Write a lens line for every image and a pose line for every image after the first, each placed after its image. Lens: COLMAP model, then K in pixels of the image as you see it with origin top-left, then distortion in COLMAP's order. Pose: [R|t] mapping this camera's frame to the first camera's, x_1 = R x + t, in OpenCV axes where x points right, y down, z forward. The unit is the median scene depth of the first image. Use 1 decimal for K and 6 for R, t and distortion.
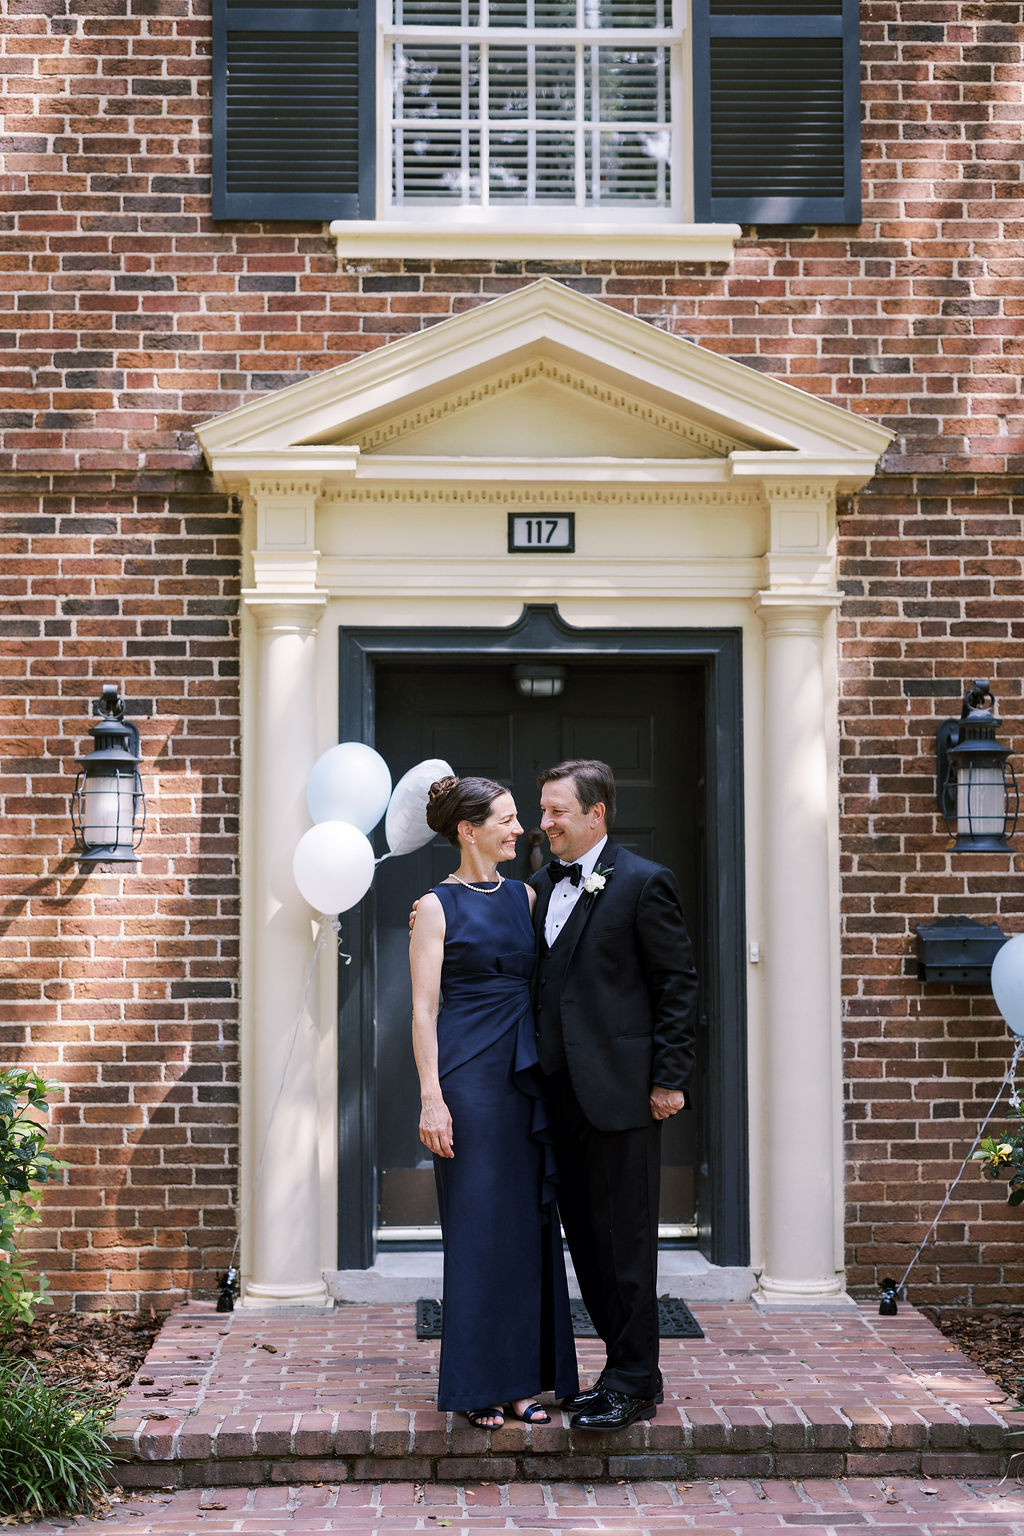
lens RADIAL K [[1763.2, 0, 512.0], [0, 1763.2, 768.0], [0, 0, 1]] dist [-0.013903, 0.035776]
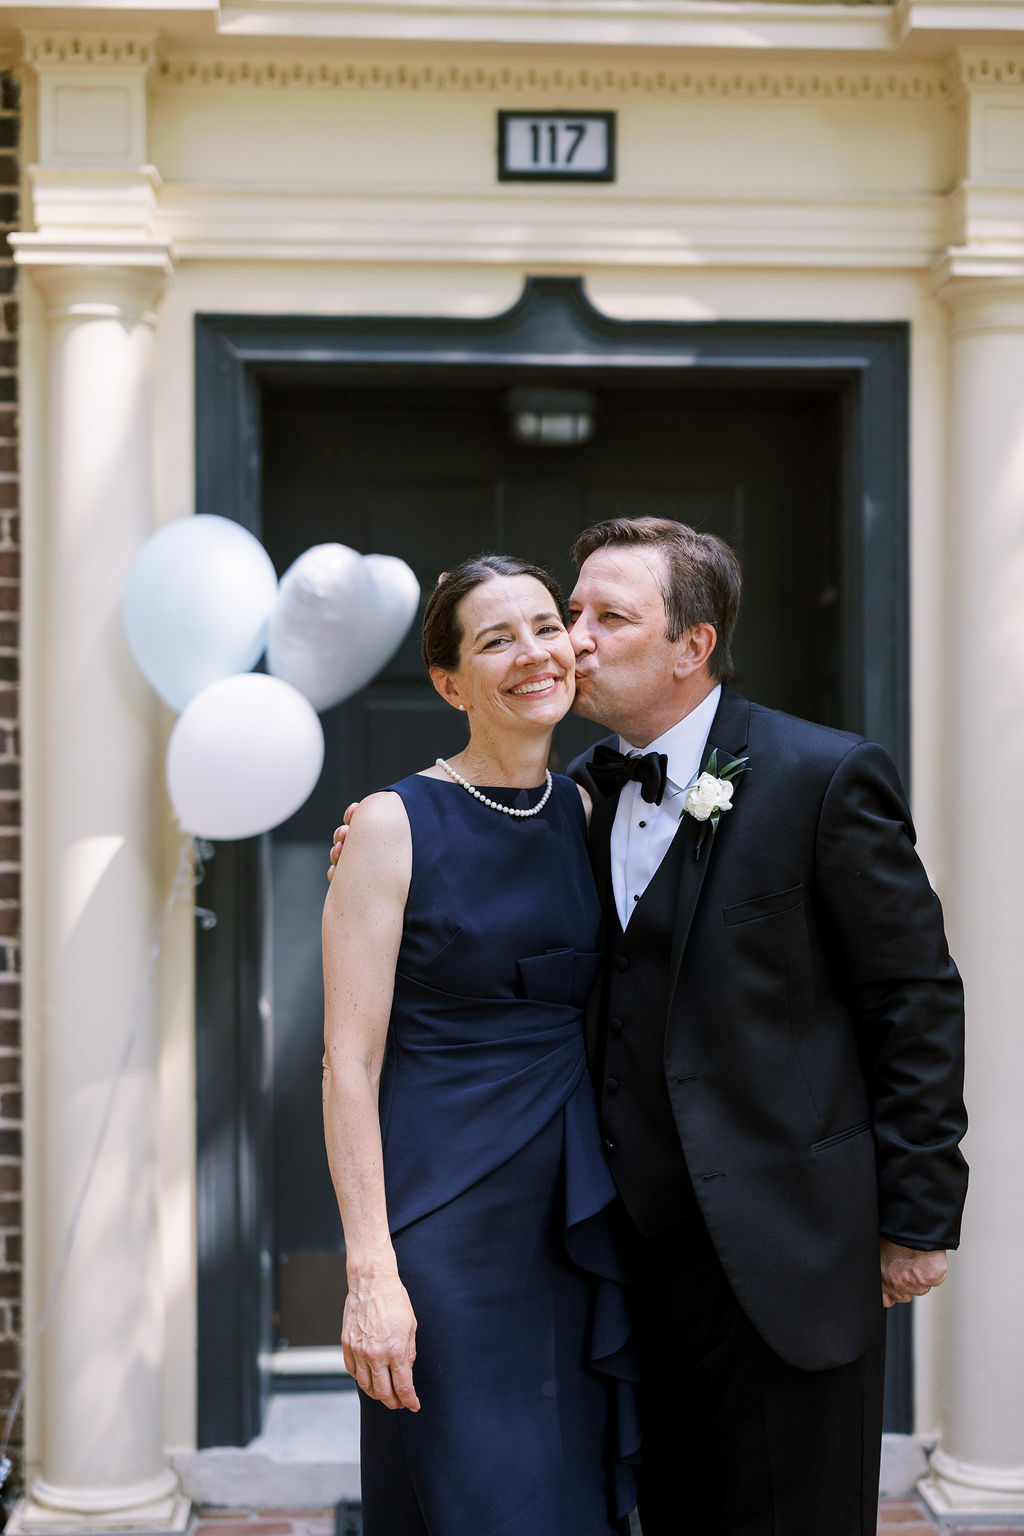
lens RADIAL K [[1887.7, 0, 512.0], [0, 1887.7, 768.0], [0, 0, 1]] dist [0.093492, 0.008499]
pose [[0.999318, 0.001093, 0.036921, -0.019851], [-0.003616, 0.997657, 0.068320, 0.022292], [-0.036760, -0.068406, 0.996980, 0.388338]]
